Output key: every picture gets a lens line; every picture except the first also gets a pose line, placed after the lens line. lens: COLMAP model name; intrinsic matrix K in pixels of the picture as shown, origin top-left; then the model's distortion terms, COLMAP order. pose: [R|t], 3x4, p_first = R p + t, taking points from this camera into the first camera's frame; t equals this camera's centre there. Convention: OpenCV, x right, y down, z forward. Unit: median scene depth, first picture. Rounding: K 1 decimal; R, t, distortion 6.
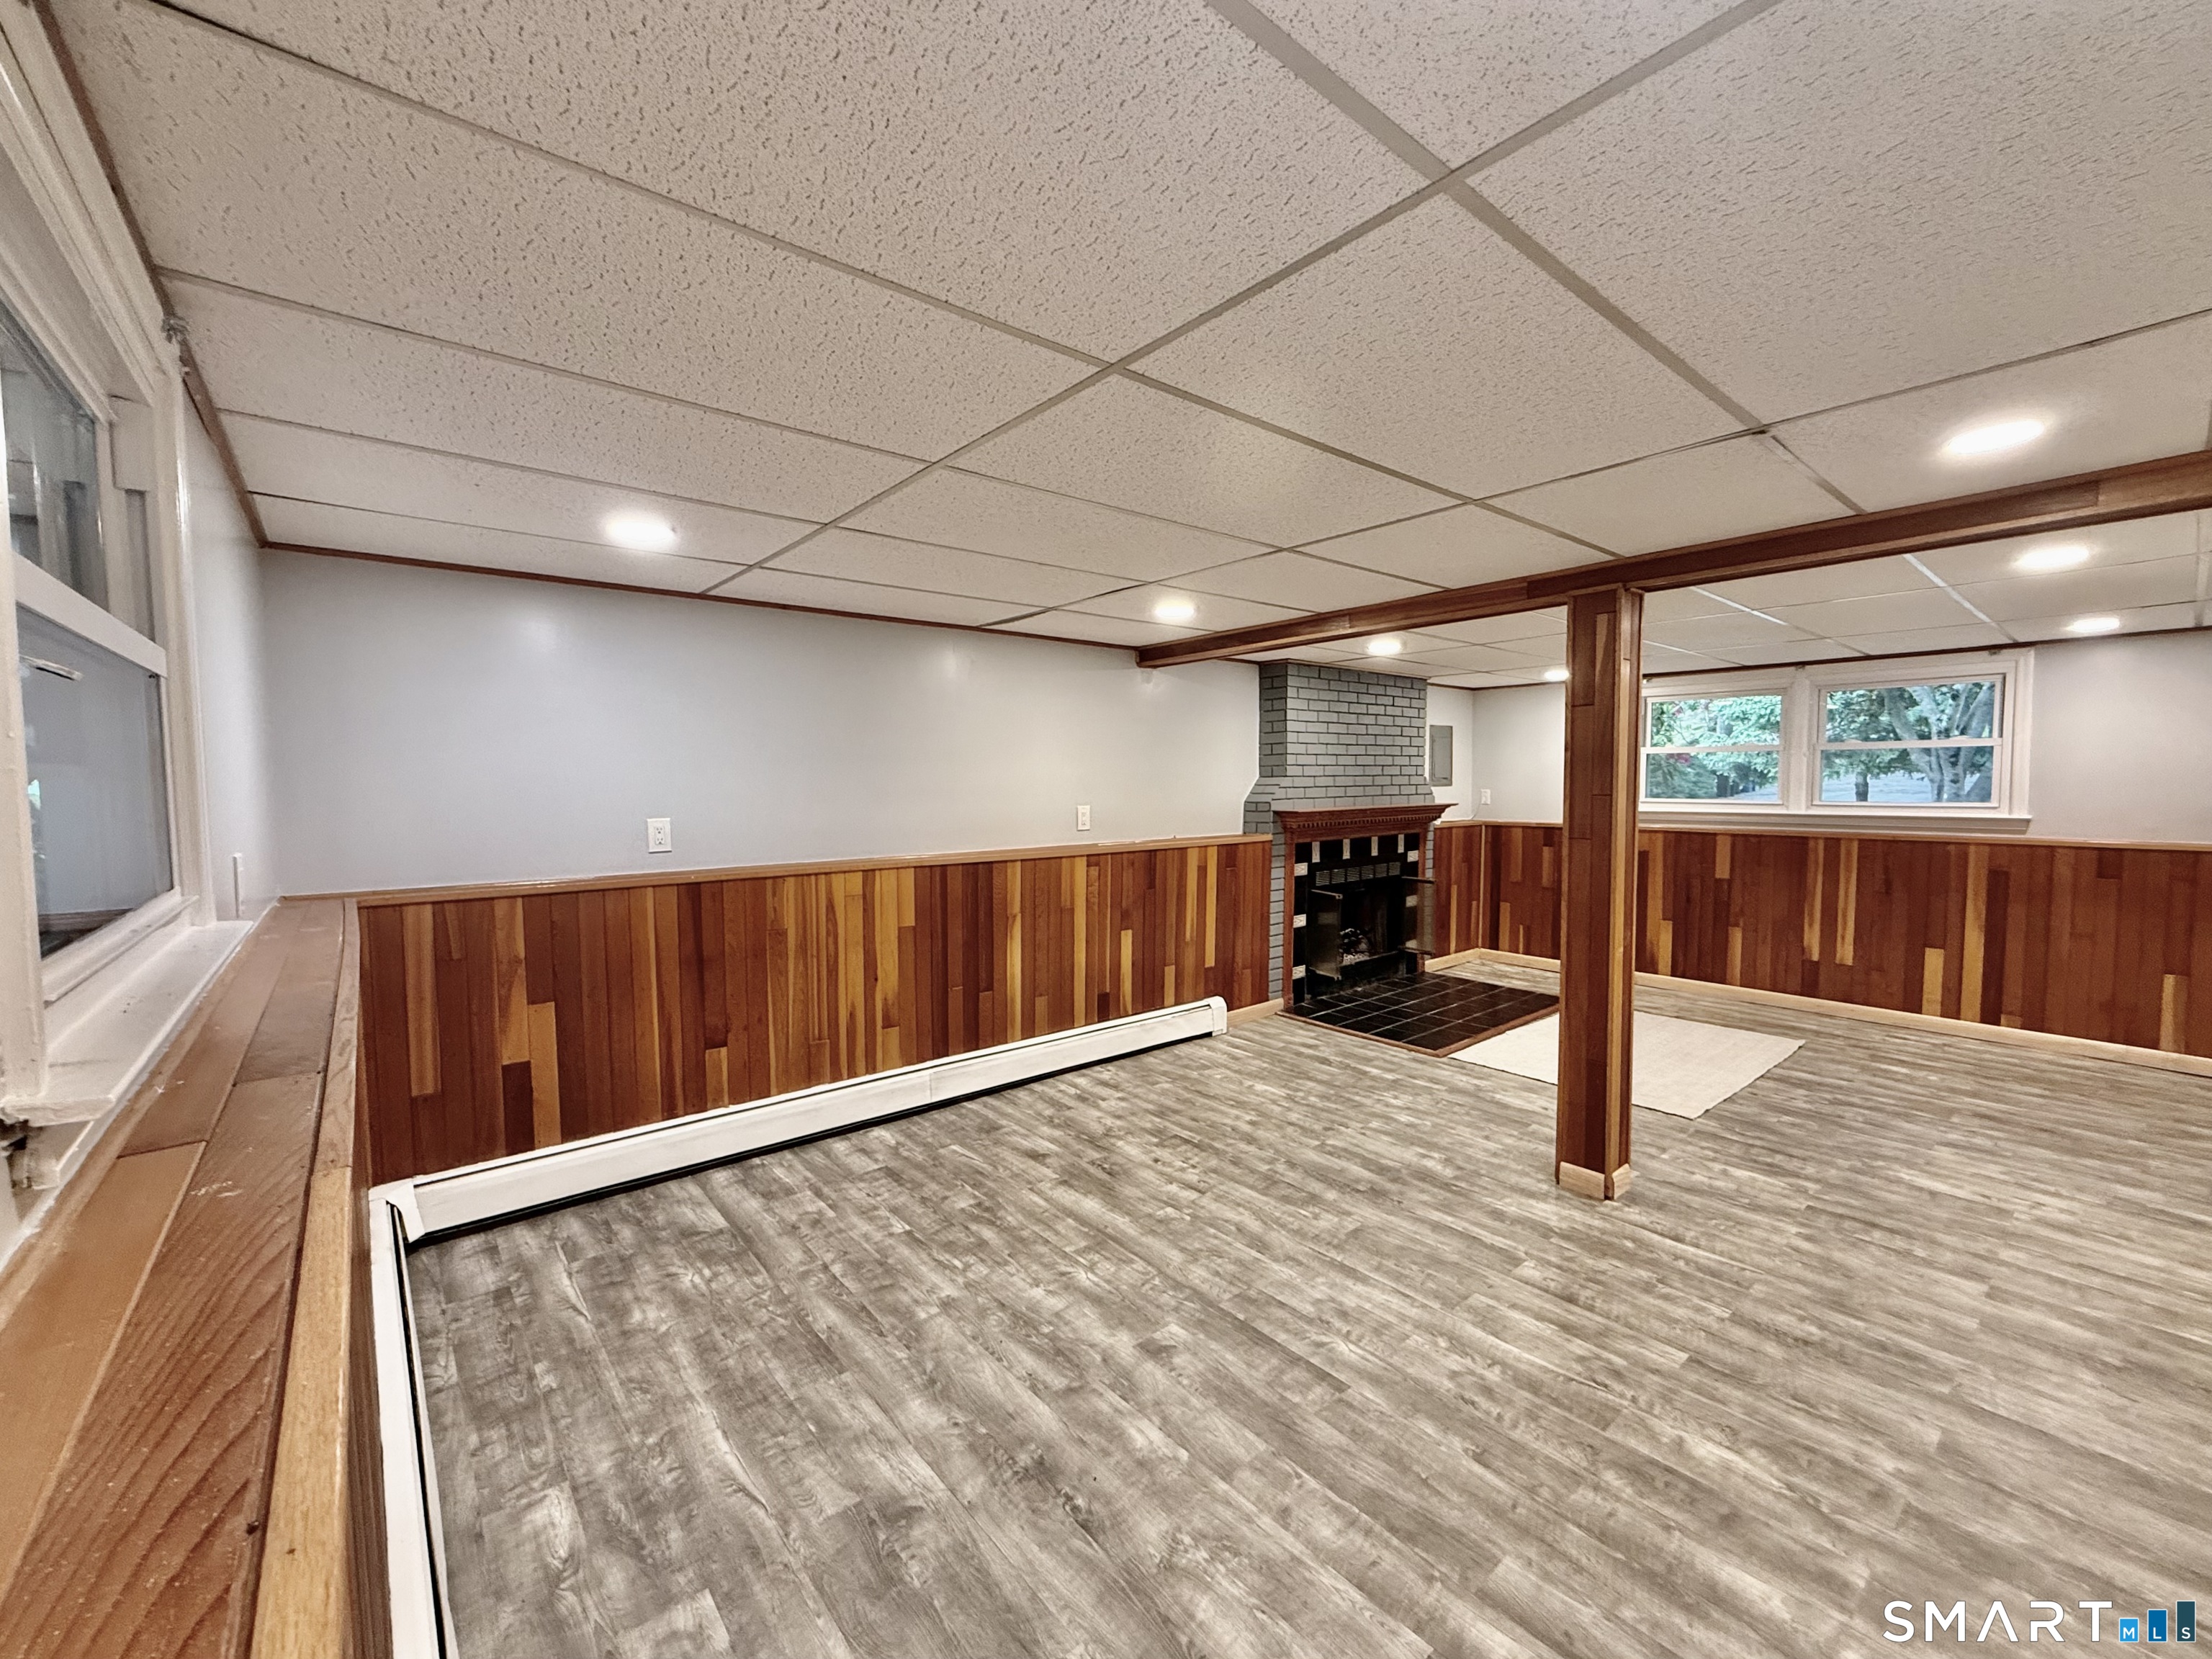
lens RADIAL K [[884.2, 0, 1089.7], [0, 884.2, 827.1], [0, 0, 1]] dist [-0.002151, 0.000370]
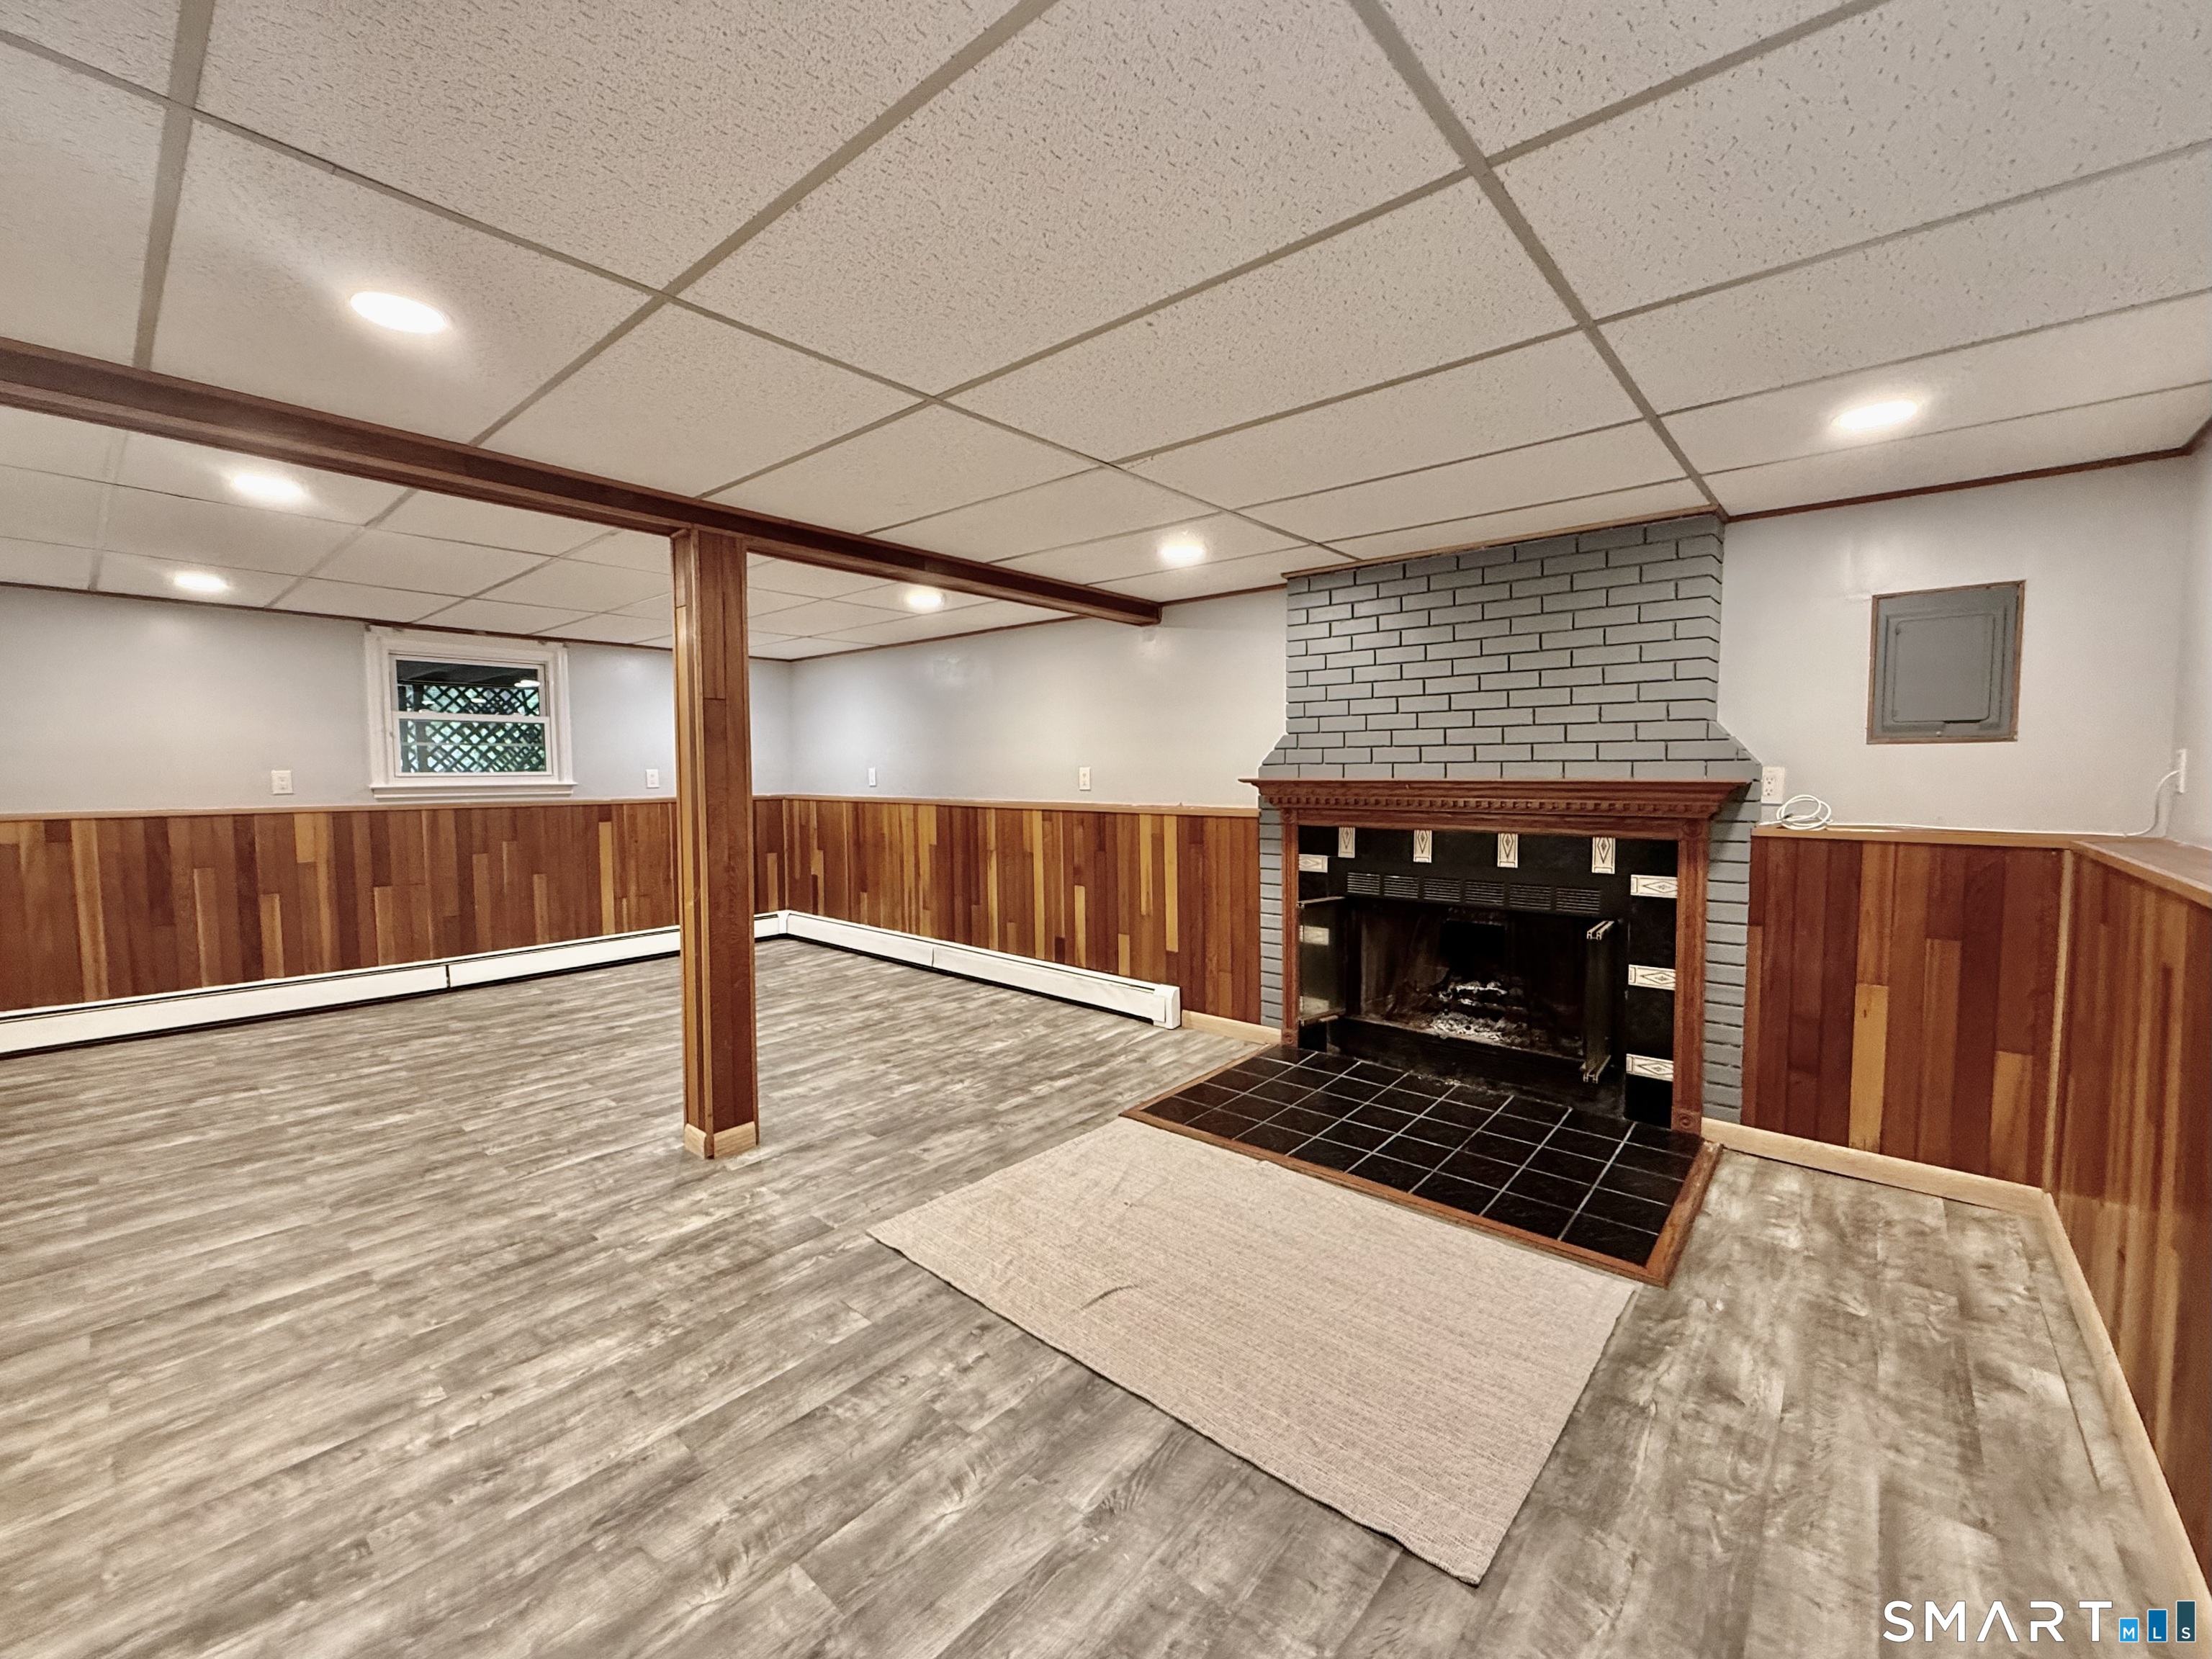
lens RADIAL K [[884.2, 0, 1095.7], [0, 884.2, 825.2], [0, 0, 1]] dist [-0.002151, 0.000370]
pose [[0.180235, 0.067923, -0.981276, 1.174377], [-0.052680, 0.996848, 0.059325, -0.020206], [0.982212, 0.041001, 0.183245, 0.901907]]
